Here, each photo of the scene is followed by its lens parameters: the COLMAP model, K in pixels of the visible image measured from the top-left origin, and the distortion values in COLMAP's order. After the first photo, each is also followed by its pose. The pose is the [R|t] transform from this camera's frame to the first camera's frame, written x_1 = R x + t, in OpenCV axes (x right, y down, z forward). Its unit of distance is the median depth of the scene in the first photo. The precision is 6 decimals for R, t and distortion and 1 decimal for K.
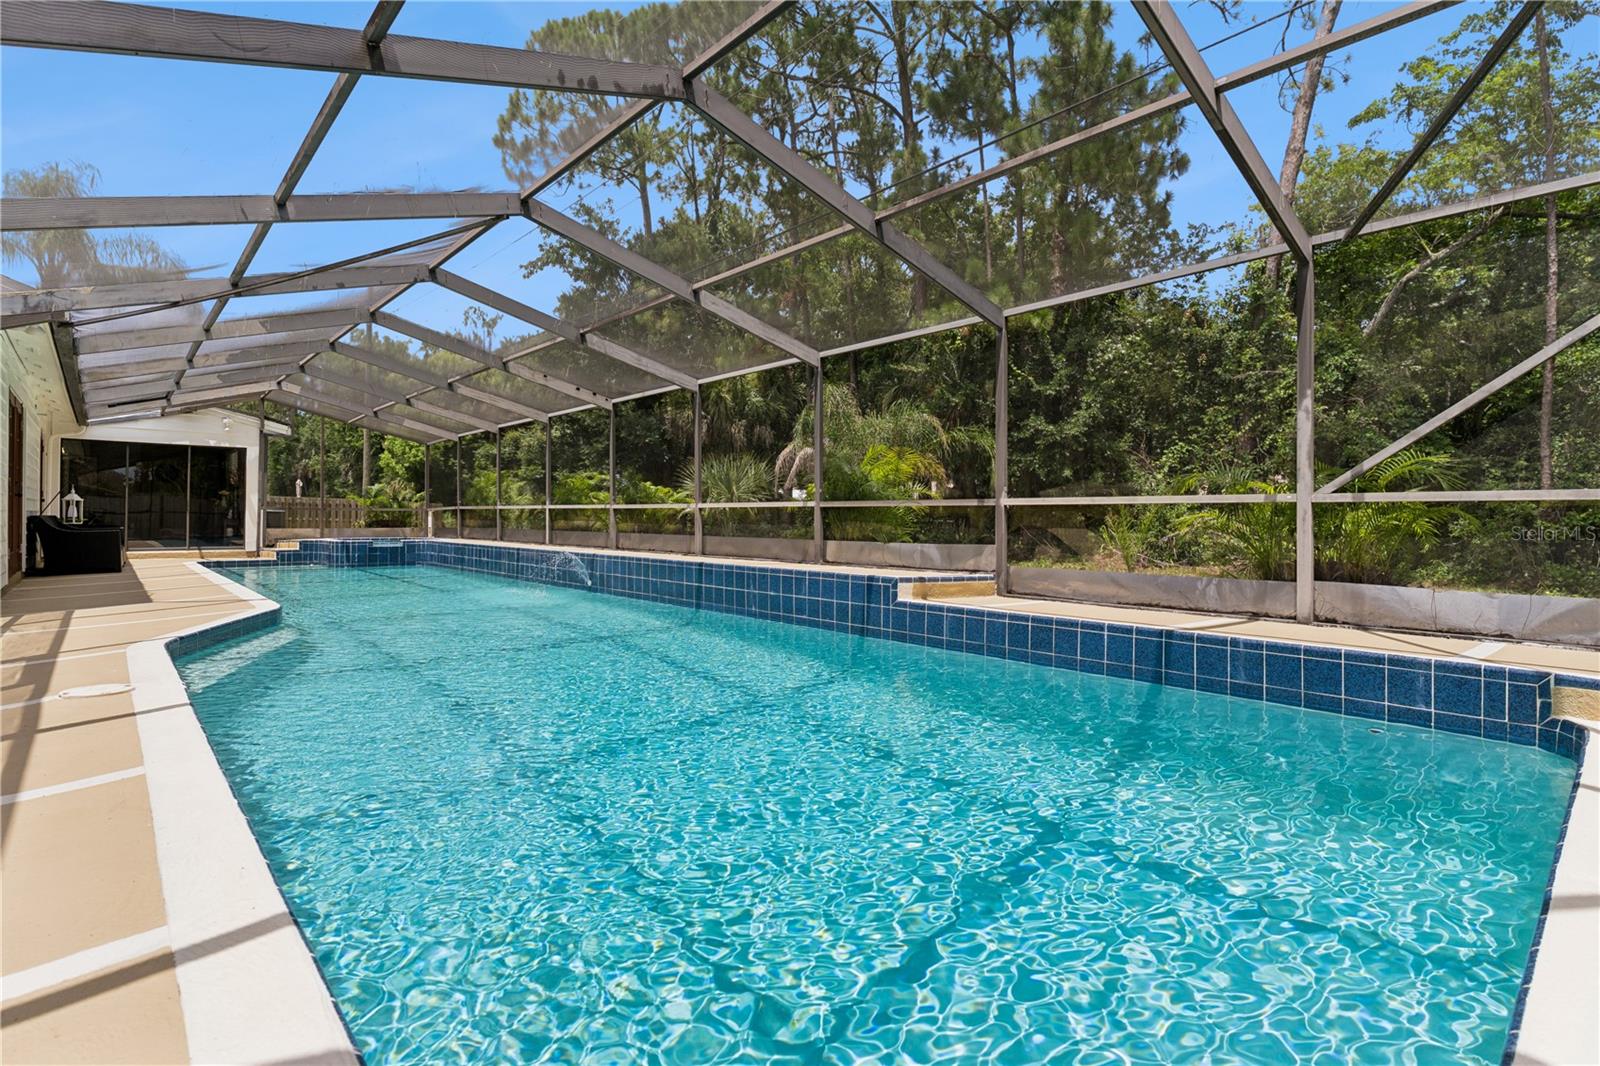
lens RADIAL K [[772.0, 0, 800.7], [0, 772.0, 519.9], [0, 0, 1]] dist [-0.001360, 0.000196]
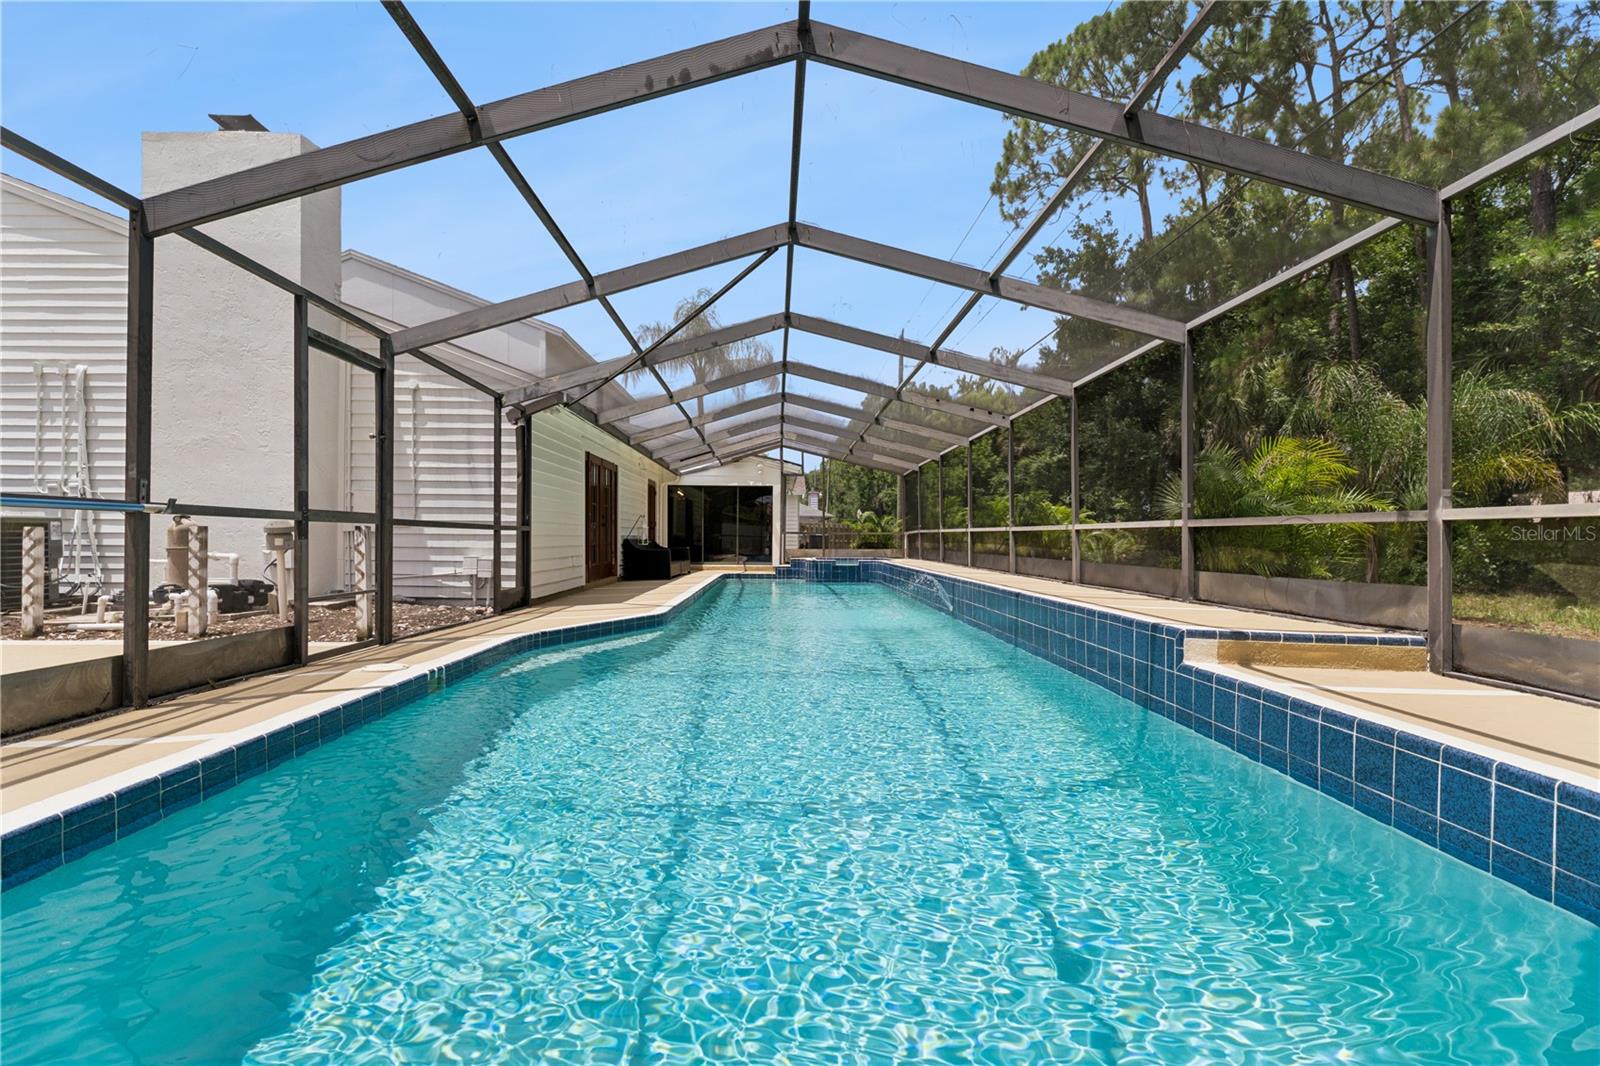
lens RADIAL K [[728.4, 0, 799.8], [0, 728.4, 539.6], [0, 0, 1]] dist [-0.003070, -0.001207]
pose [[0.757278, 0.000520, -0.653092, 0.112217], [-0.003420, 0.999989, -0.003170, -0.000461], [0.653083, 0.004634, 0.757272, 0.115406]]
